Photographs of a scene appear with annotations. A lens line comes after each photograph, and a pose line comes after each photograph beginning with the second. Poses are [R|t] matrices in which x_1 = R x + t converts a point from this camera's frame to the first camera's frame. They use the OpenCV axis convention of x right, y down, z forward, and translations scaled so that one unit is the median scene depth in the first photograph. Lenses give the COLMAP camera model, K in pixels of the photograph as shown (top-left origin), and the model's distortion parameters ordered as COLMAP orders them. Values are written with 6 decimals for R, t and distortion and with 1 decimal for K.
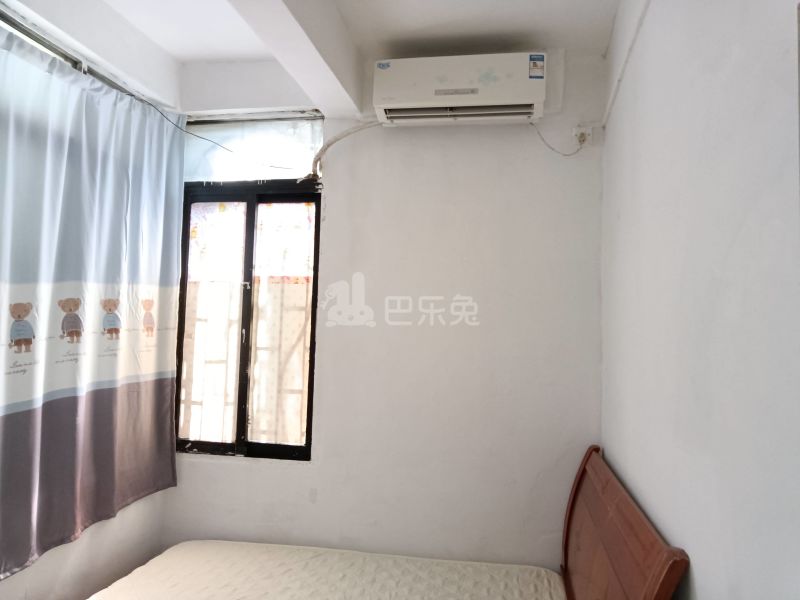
lens RADIAL K [[599.1, 0, 399.5], [0, 599.1, 295.7], [0, 0, 1]] dist [0.014793, -0.001078]
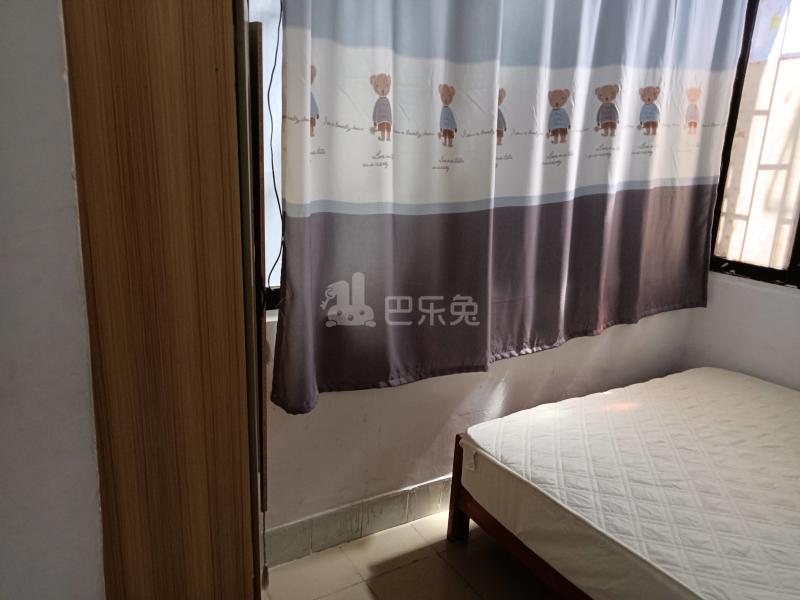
lens RADIAL K [[599.1, 0, 400.8], [0, 599.1, 293.0], [0, 0, 1]] dist [0.014793, -0.001078]
pose [[0.668786, 0.176802, -0.722126, -0.035521], [0.028321, 0.964548, 0.262385, 0.054134], [0.742916, -0.195931, 0.640069, 0.104518]]
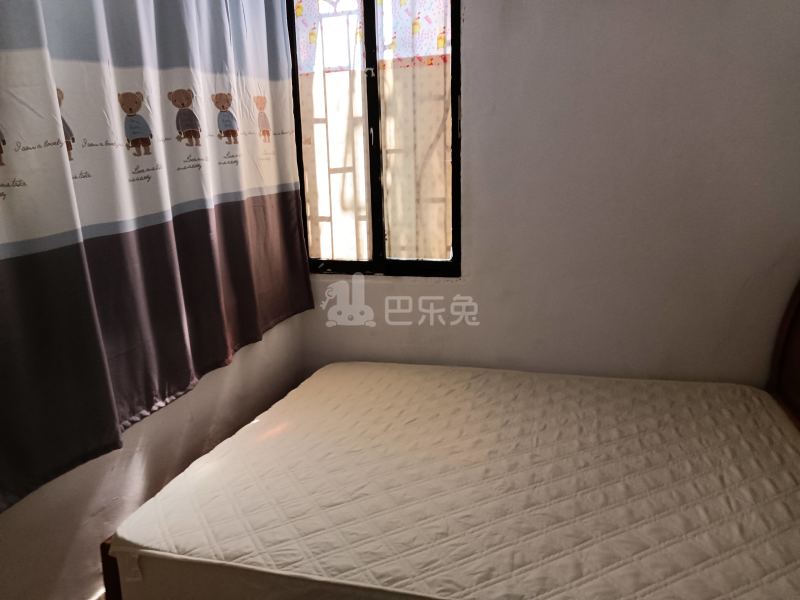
lens RADIAL K [[599.1, 0, 388.2], [0, 599.1, 296.1], [0, 0, 1]] dist [0.014793, -0.001078]
pose [[0.991068, -0.032181, -0.129413, -0.153048], [0.066105, 0.961377, 0.267178, 0.067135], [0.115817, -0.273347, 0.954918, 0.156802]]
